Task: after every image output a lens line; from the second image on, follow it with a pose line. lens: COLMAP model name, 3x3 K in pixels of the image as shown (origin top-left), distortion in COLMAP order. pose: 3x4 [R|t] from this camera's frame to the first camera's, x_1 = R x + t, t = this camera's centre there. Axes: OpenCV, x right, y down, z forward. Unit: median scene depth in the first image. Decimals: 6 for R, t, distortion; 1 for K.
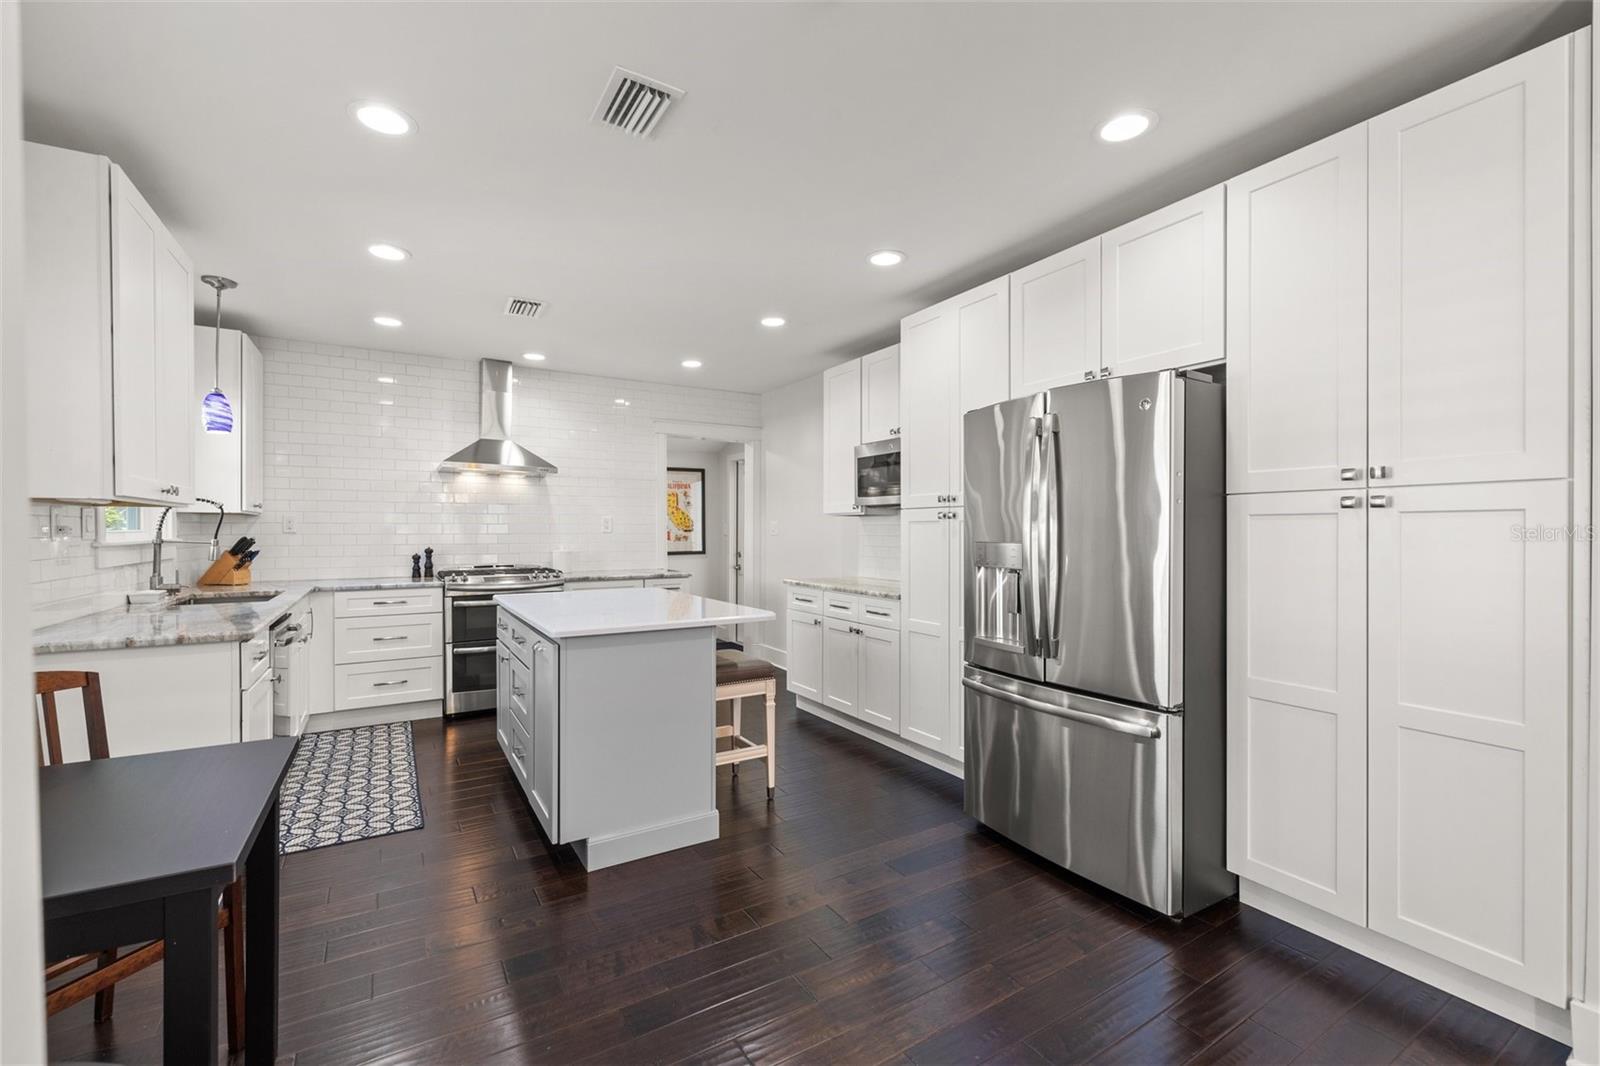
lens RADIAL K [[669.3, 0, 788.3], [0, 669.3, 533.3], [0, 0, 1]] dist [0.000236, 0.000016]
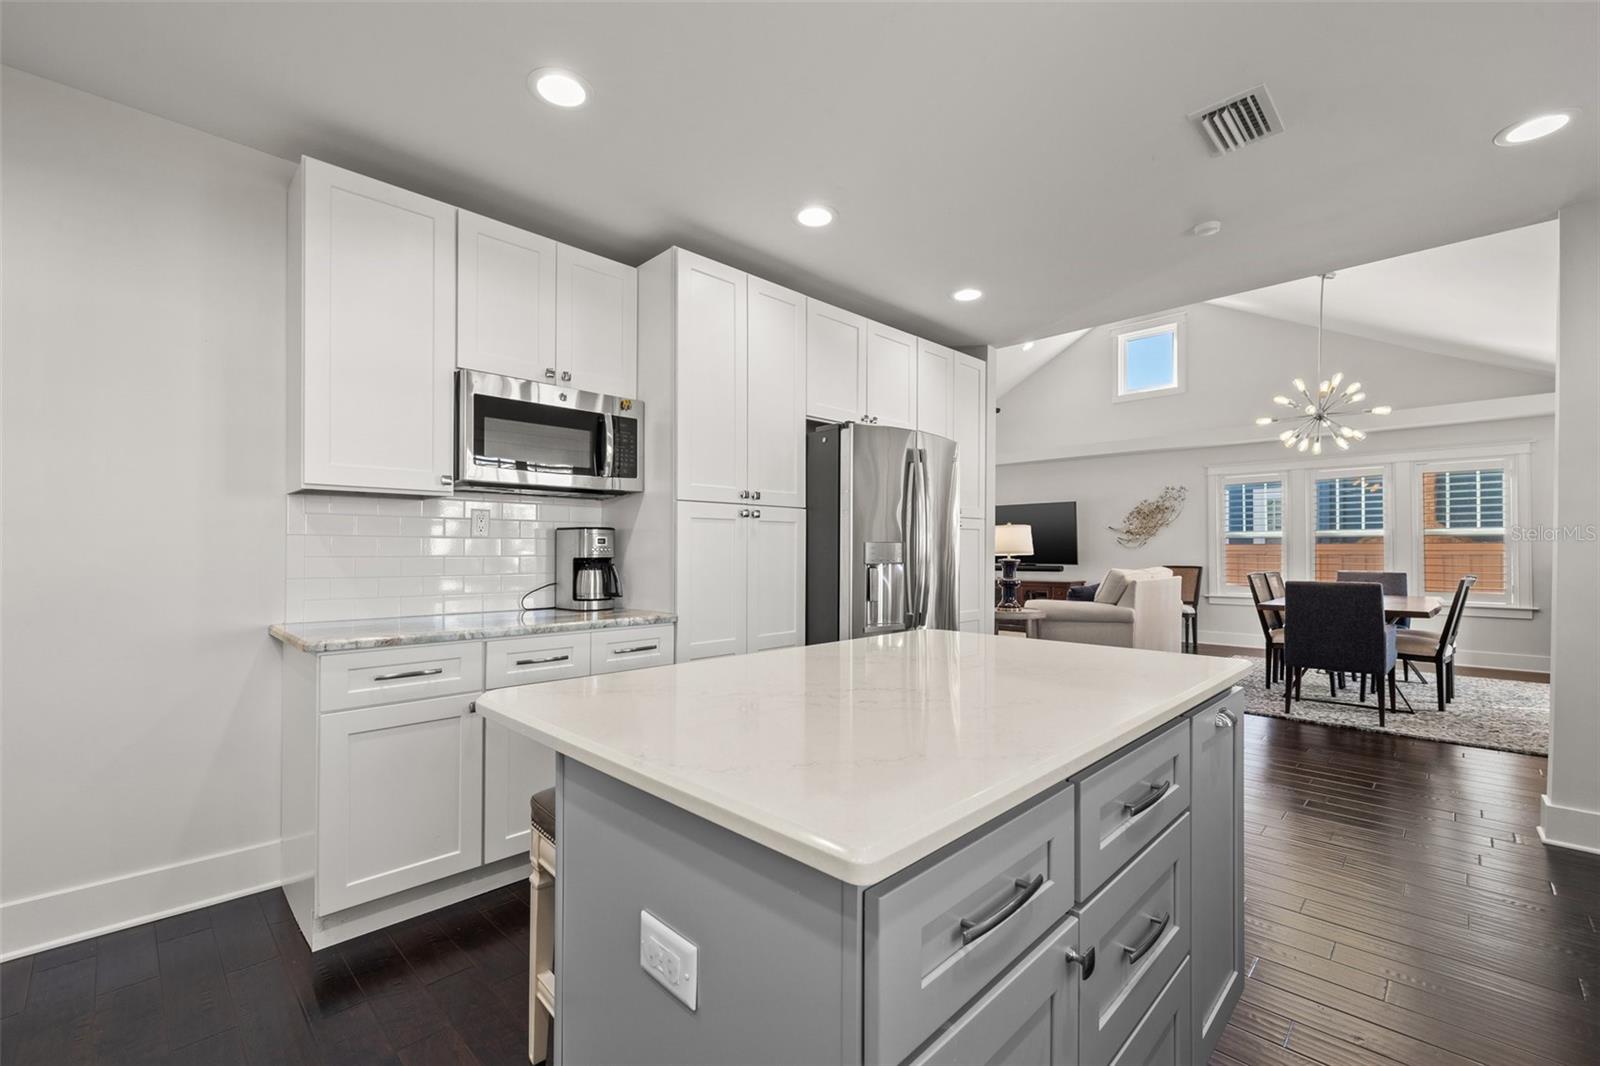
lens RADIAL K [[669.3, 0, 786.4], [0, 669.3, 538.9], [0, 0, 1]] dist [0.000236, 0.000016]
pose [[-0.237494, 0.005204, 0.971375, -0.599711], [-0.004696, 0.999968, -0.006505, 0.011779], [-0.971378, -0.006106, -0.237462, 1.078244]]
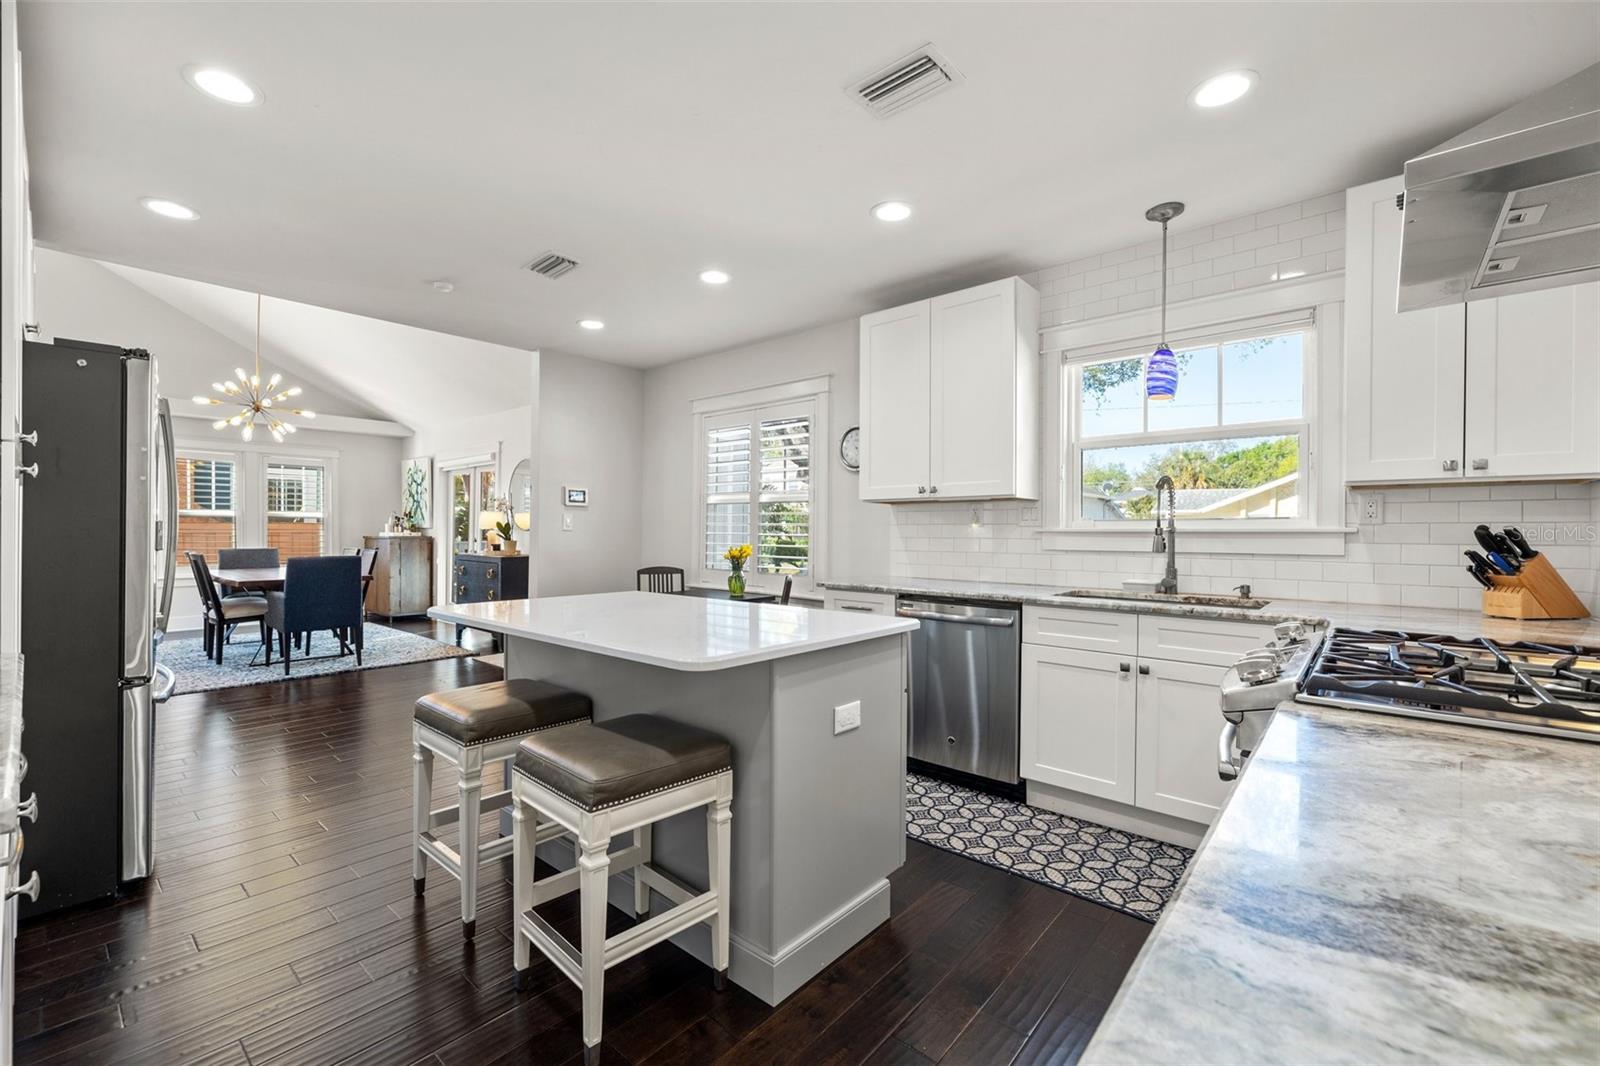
lens RADIAL K [[669.3, 0, 787.7], [0, 669.3, 534.7], [0, 0, 1]] dist [0.000236, 0.000016]
pose [[-0.953308, -0.005047, -0.301958, -0.156091], [-0.007296, 0.999953, 0.006320, 0.015138], [0.301912, 0.008228, -0.953300, 1.542187]]
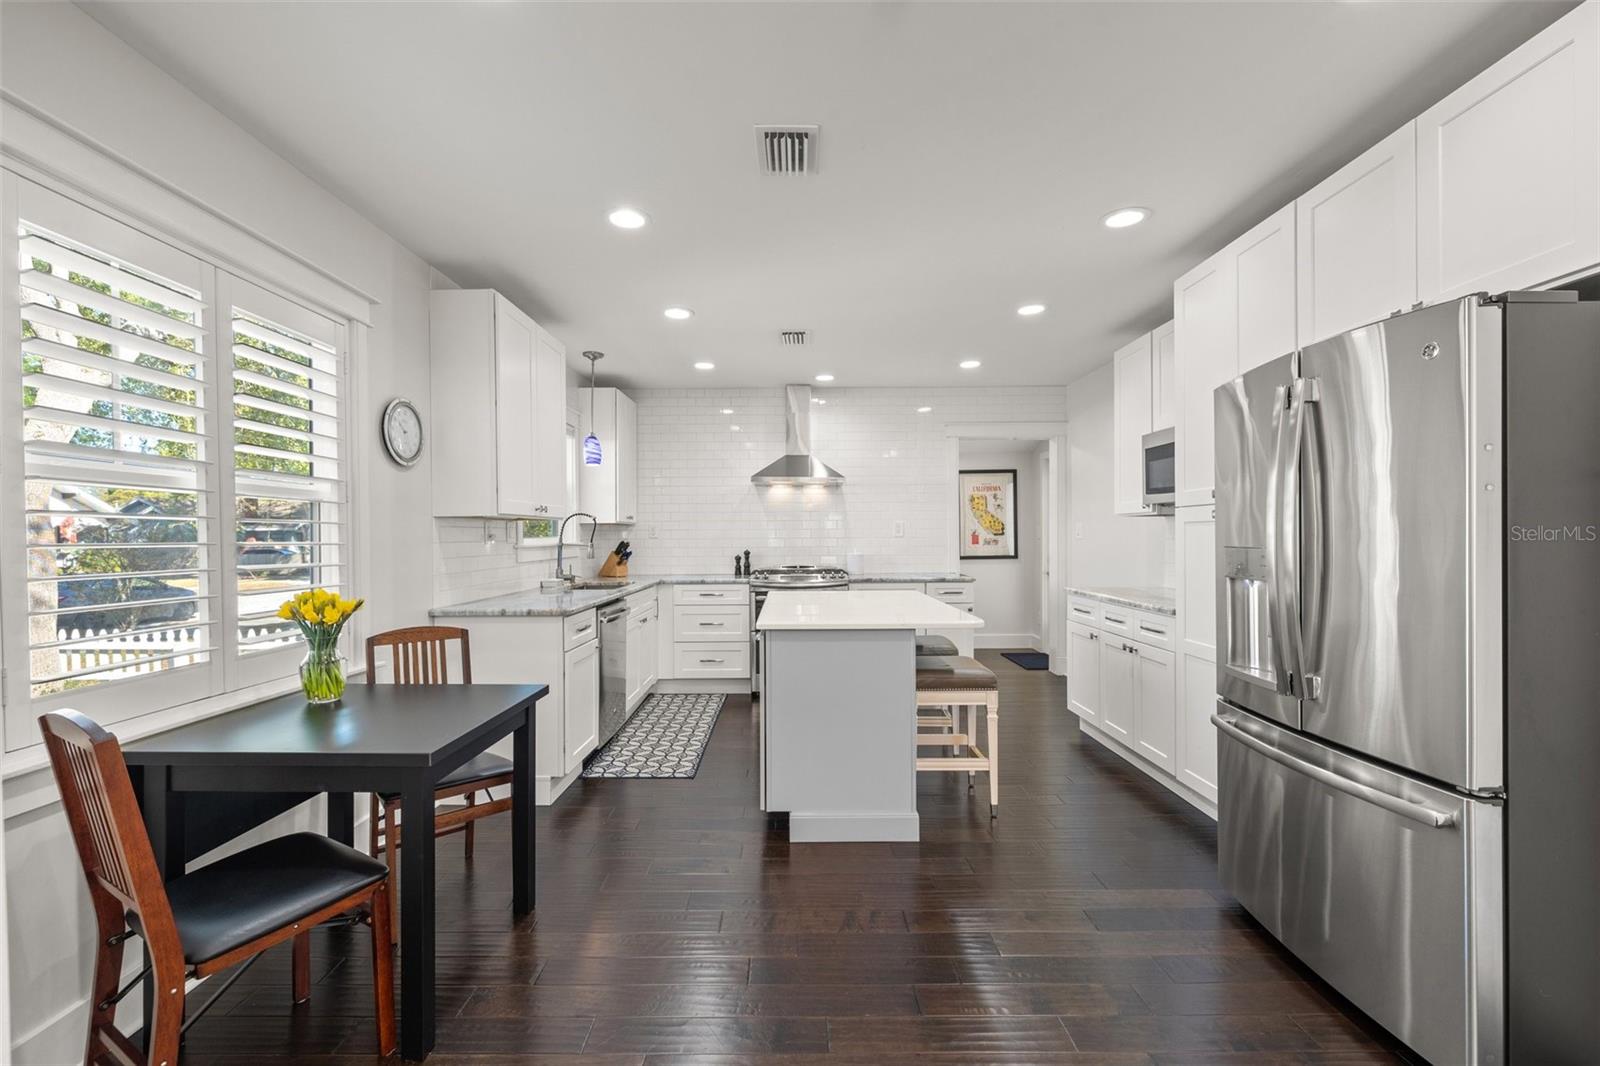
lens RADIAL K [[669.3, 0, 789.5], [0, 669.3, 536.5], [0, 0, 1]] dist [0.000236, 0.000016]
pose [[0.856643, -0.004242, -0.515893, 0.187541], [0.003834, 0.999991, -0.001857, -0.000109], [0.515896, -0.000387, 0.856651, 0.031336]]
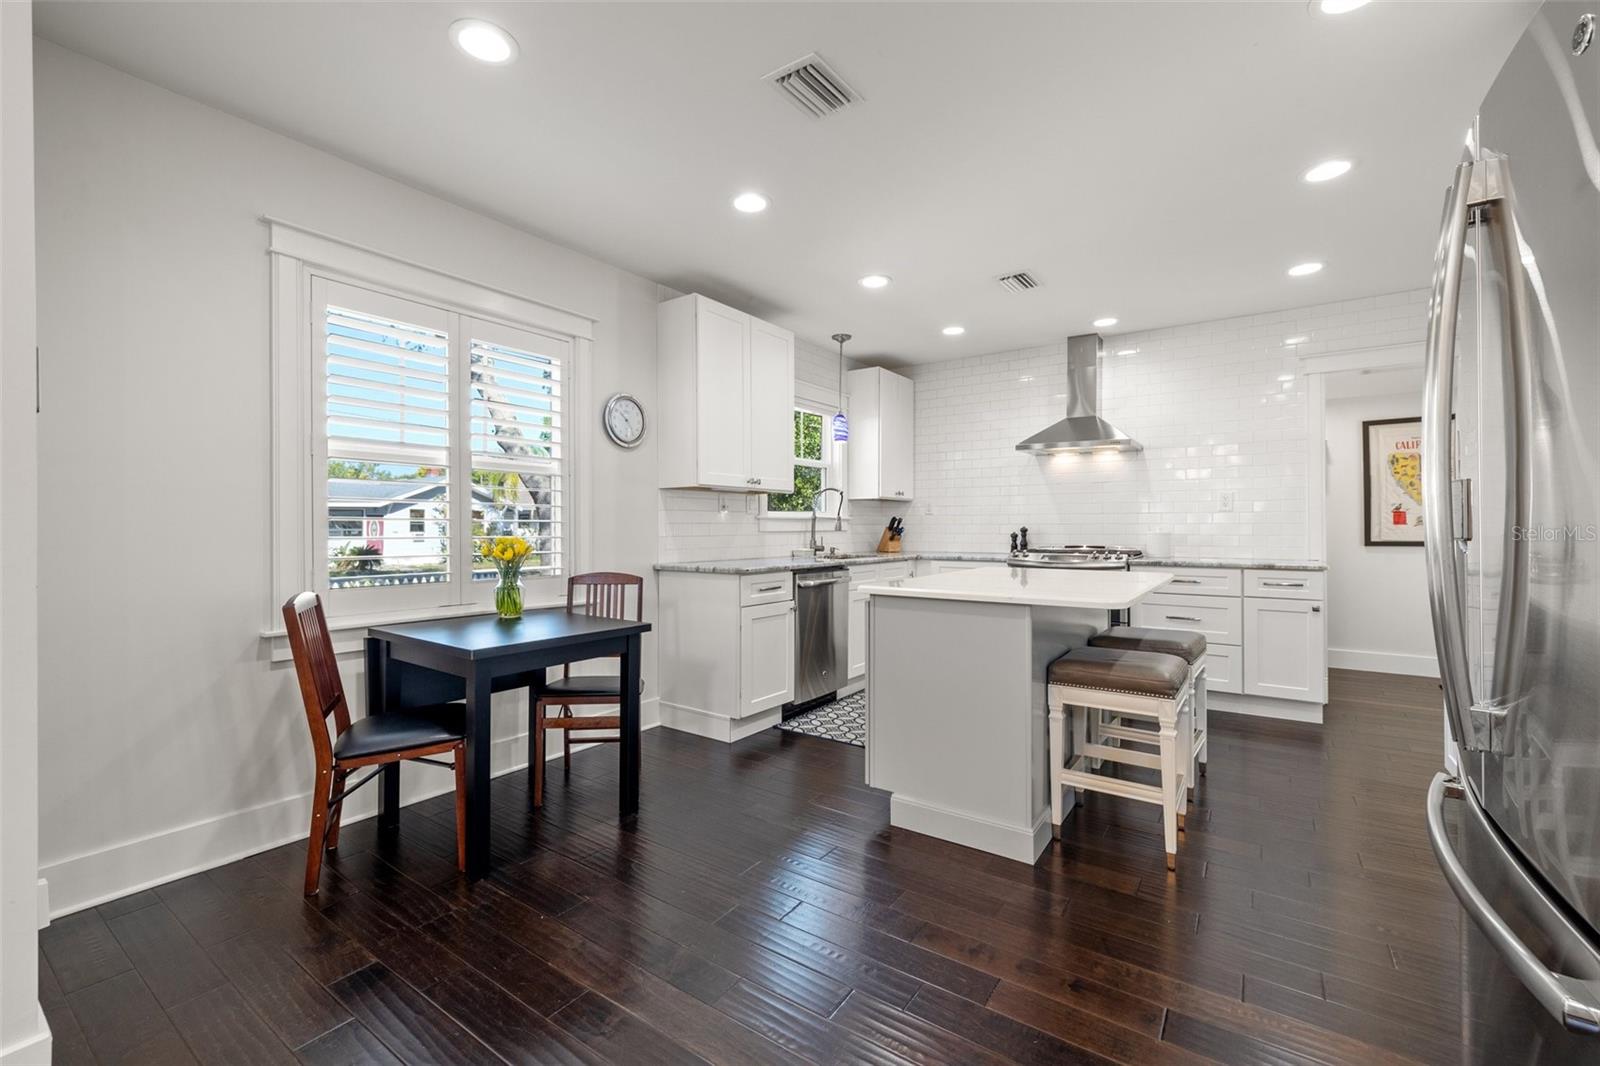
lens RADIAL K [[669.3, 0, 788.4], [0, 669.3, 524.4], [0, 0, 1]] dist [0.000236, 0.000016]
pose [[0.402426, -0.002999, -0.915448, 0.397701], [-0.003013, 0.999985, -0.004600, 0.031829], [0.915448, 0.004609, 0.402411, 0.297249]]
